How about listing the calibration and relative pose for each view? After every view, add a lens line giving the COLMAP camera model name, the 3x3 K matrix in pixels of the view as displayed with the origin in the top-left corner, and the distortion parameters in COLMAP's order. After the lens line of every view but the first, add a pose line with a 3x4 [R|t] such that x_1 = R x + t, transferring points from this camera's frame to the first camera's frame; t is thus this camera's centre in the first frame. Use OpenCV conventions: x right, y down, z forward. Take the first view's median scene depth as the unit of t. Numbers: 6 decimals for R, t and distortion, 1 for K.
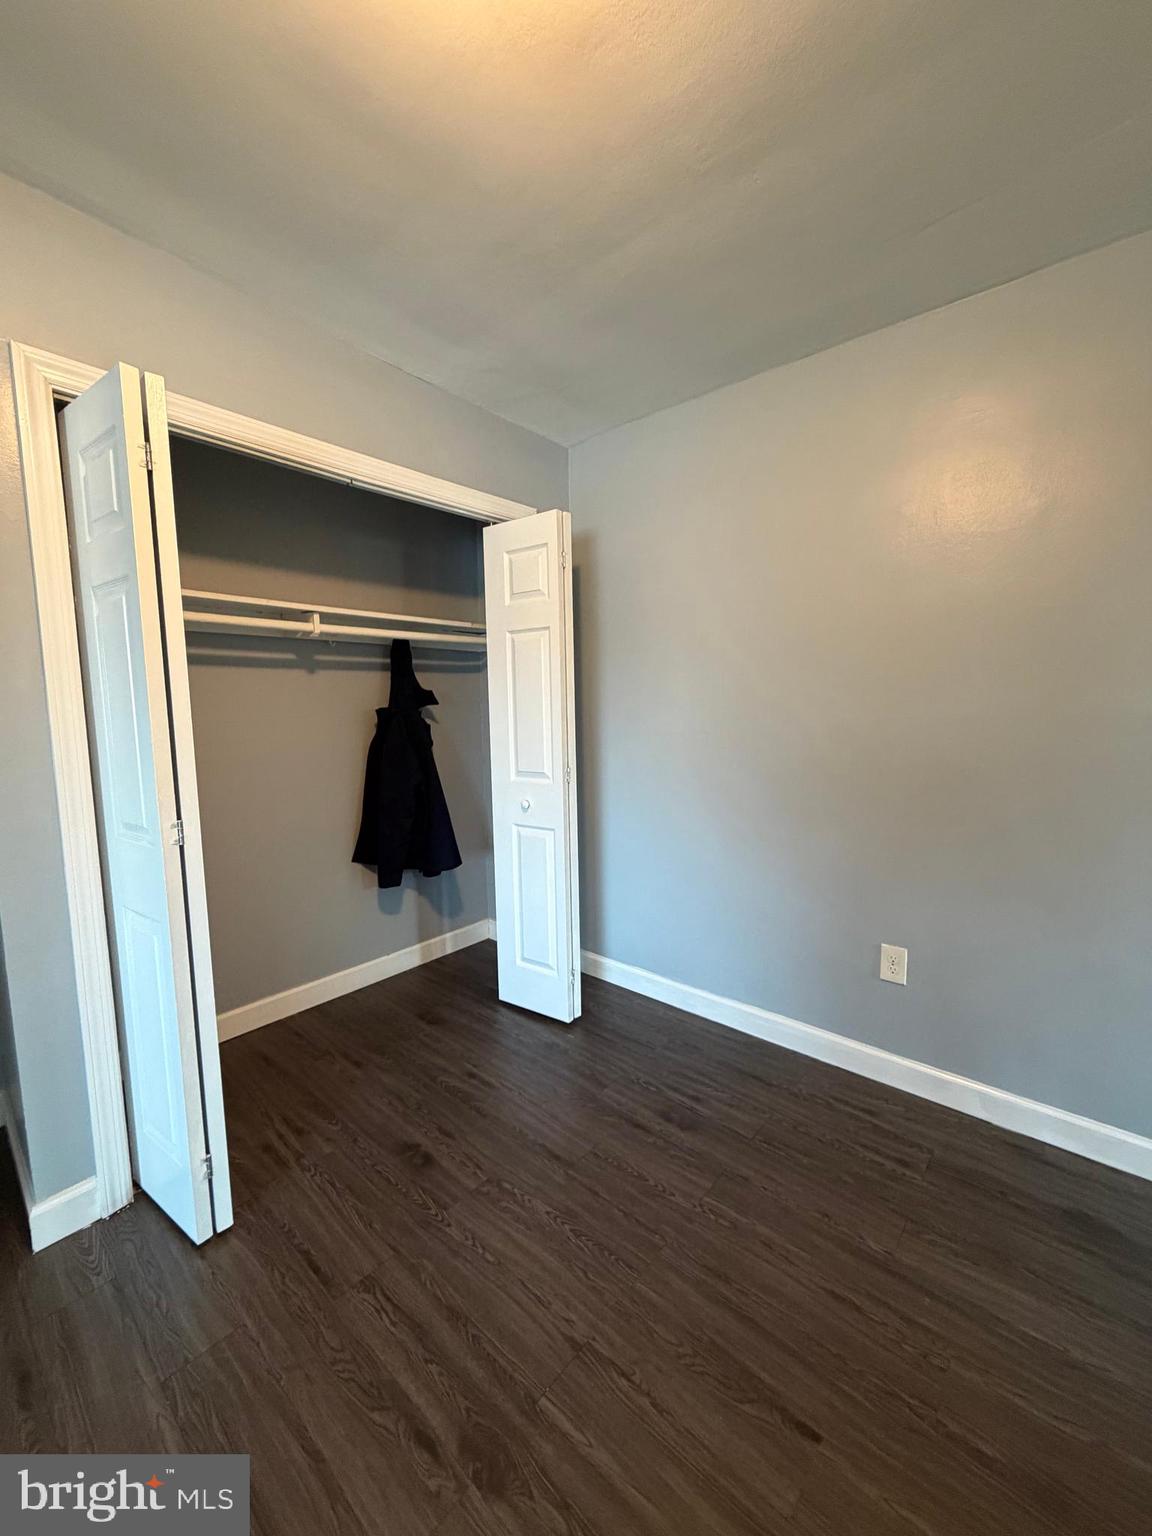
lens RADIAL K [[612.2, 0, 578.2], [0, 612.2, 766.1], [0, 0, 1]] dist [0.001221, -0.000155]
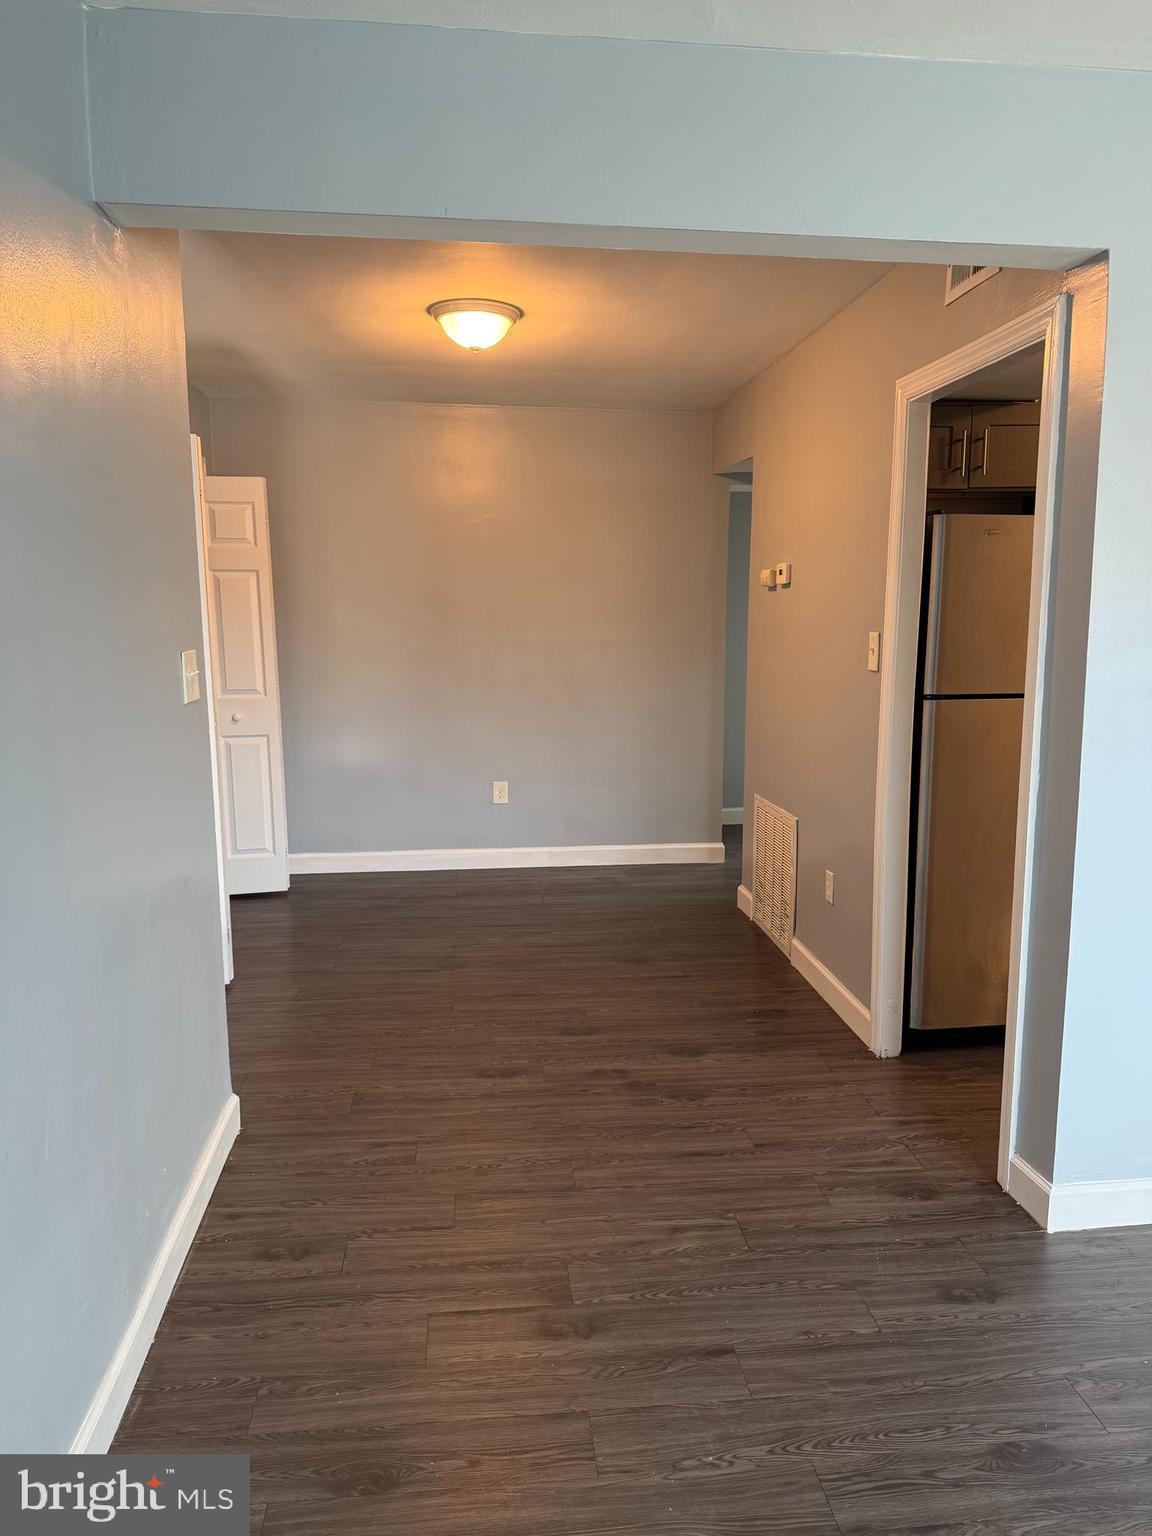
lens RADIAL K [[1052.8, 0, 578.1], [0, 1052.8, 759.0], [0, 0, 1]] dist [0.197072, 0.000913]
pose [[0.691046, -0.095808, 0.716433, -1.195591], [0.057868, 0.995328, 0.077287, 0.021290], [-0.720490, -0.011951, 0.693362, -0.975863]]
